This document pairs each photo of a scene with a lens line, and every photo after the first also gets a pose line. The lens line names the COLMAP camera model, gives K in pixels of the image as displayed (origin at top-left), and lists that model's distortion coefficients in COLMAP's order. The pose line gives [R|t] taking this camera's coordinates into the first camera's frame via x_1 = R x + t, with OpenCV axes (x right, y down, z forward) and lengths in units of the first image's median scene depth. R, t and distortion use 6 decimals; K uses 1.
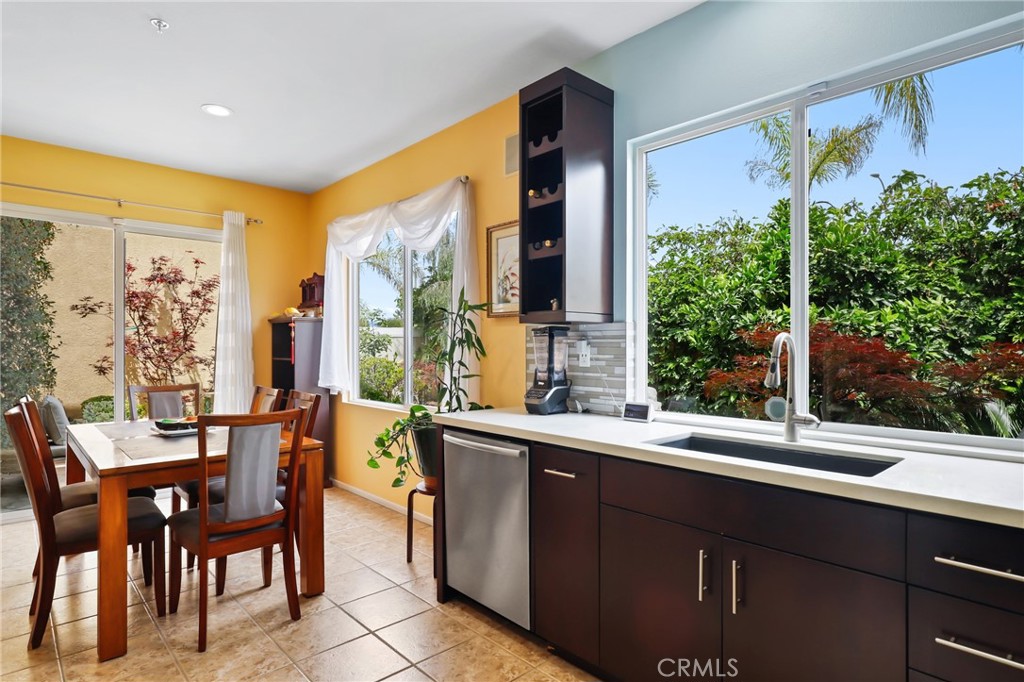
lens RADIAL K [[549.6, 0, 512.1], [0, 549.6, 347.1], [0, 0, 1]] dist [0.033288, 0.000836]
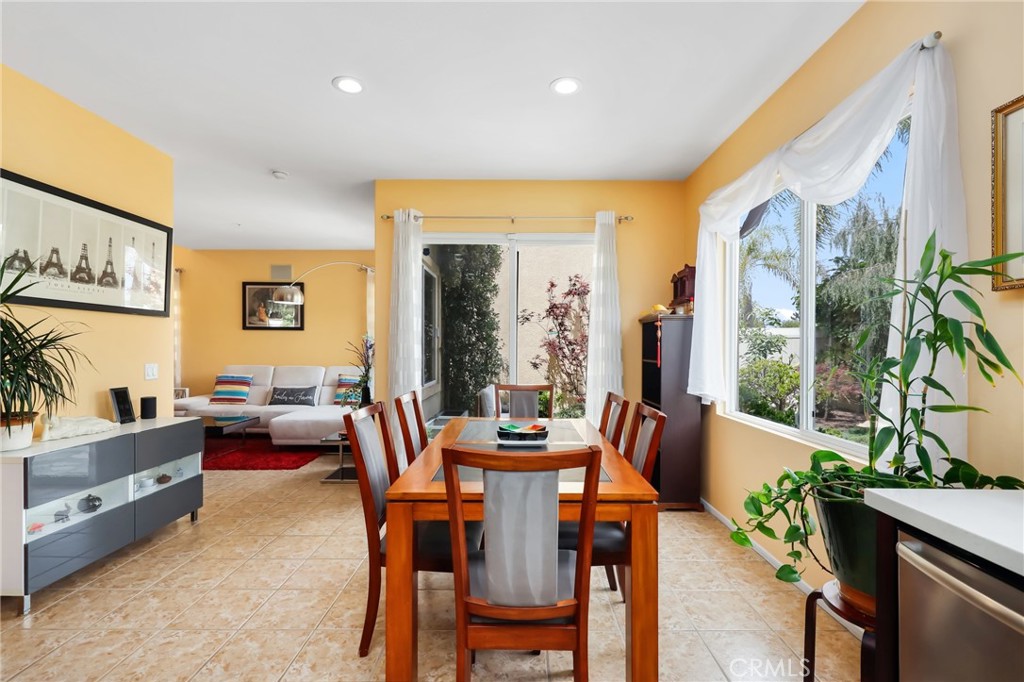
lens RADIAL K [[463.9, 0, 513.1], [0, 463.9, 351.0], [0, 0, 1]] dist [-0.000156, -0.001384]
pose [[0.730587, 0.007912, -0.682774, -0.054234], [-0.003728, 0.999964, 0.007598, -0.000467], [0.682810, -0.003006, 0.730590, 0.284386]]
